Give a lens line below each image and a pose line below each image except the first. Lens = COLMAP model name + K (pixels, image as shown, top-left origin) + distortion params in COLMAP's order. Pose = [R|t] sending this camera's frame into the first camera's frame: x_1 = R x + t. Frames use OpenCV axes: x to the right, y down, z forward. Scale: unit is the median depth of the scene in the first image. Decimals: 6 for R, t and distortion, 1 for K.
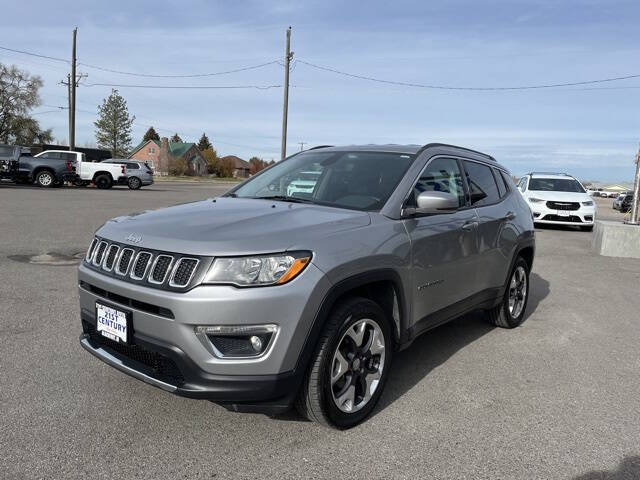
lens RADIAL K [[483.8, 0, 316.4], [0, 483.8, 236.1], [0, 0, 1]] dist [0.076054, -0.103550]
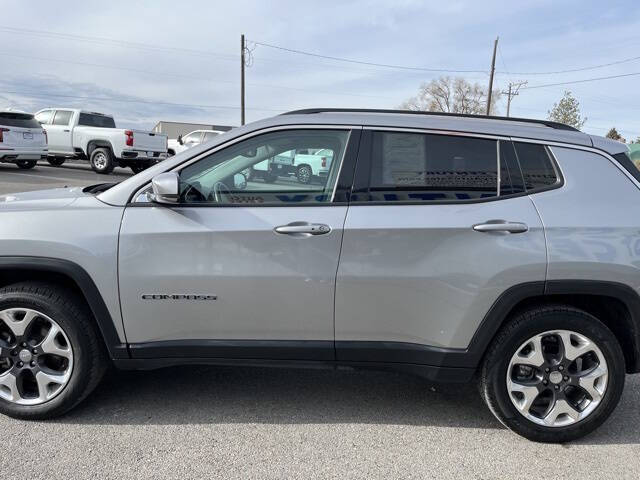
lens RADIAL K [[483.8, 0, 316.4], [0, 483.8, 236.1], [0, 0, 1]] dist [0.076054, -0.103550]
pose [[0.639315, 0.088362, -0.763851, 0.094499], [-0.099103, 0.994559, 0.032105, -0.003976], [0.762532, 0.055175, 0.644594, 0.067689]]
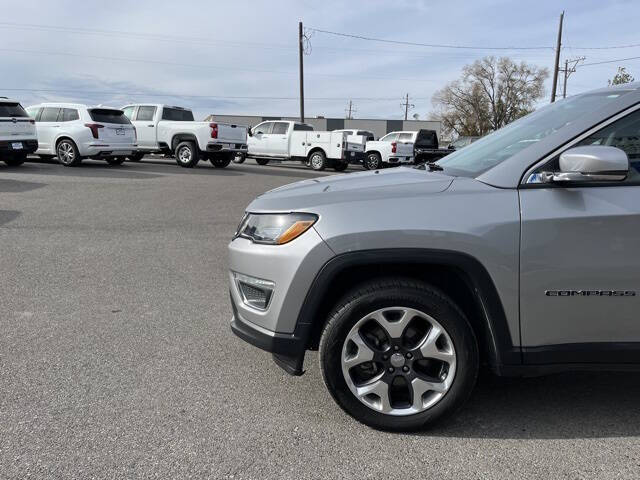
lens RADIAL K [[483.8, 0, 316.4], [0, 483.8, 236.1], [0, 0, 1]] dist [0.076054, -0.103550]
pose [[0.584721, 0.091105, -0.806103, 0.054232], [-0.072878, 0.995555, 0.059653, 0.001256], [0.807954, 0.023867, 0.588762, 0.033353]]
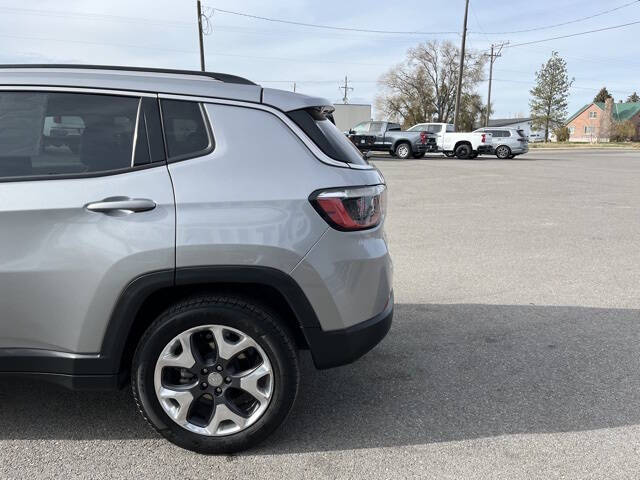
lens RADIAL K [[483.1, 0, 320.0], [0, 483.1, 240.0], [0, 0, 1]] dist [0.074759, -0.095218]
pose [[0.651662, 0.112655, -0.750097, 0.117834], [-0.061866, 0.993508, 0.095464, -0.008798], [0.755983, -0.015804, 0.654401, 0.116332]]
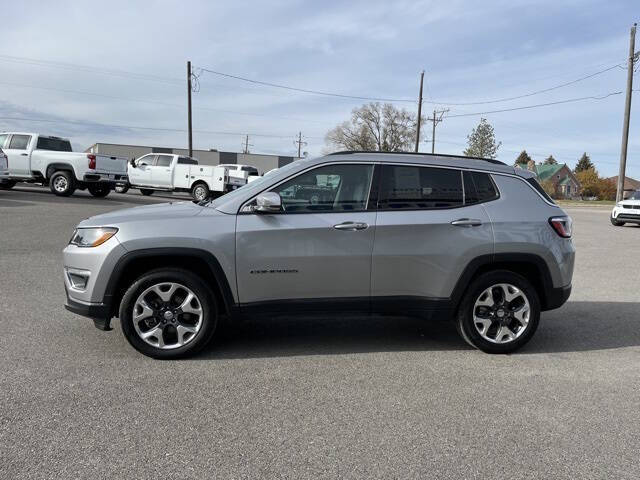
lens RADIAL K [[483.4, 0, 326.1], [0, 483.4, 236.4], [0, 0, 1]] dist [0.060606, -0.072319]
pose [[0.749243, 0.040342, -0.661066, 0.110731], [-0.073046, 0.997087, -0.021942, 0.003153], [0.658255, 0.064728, 0.750007, 0.020378]]
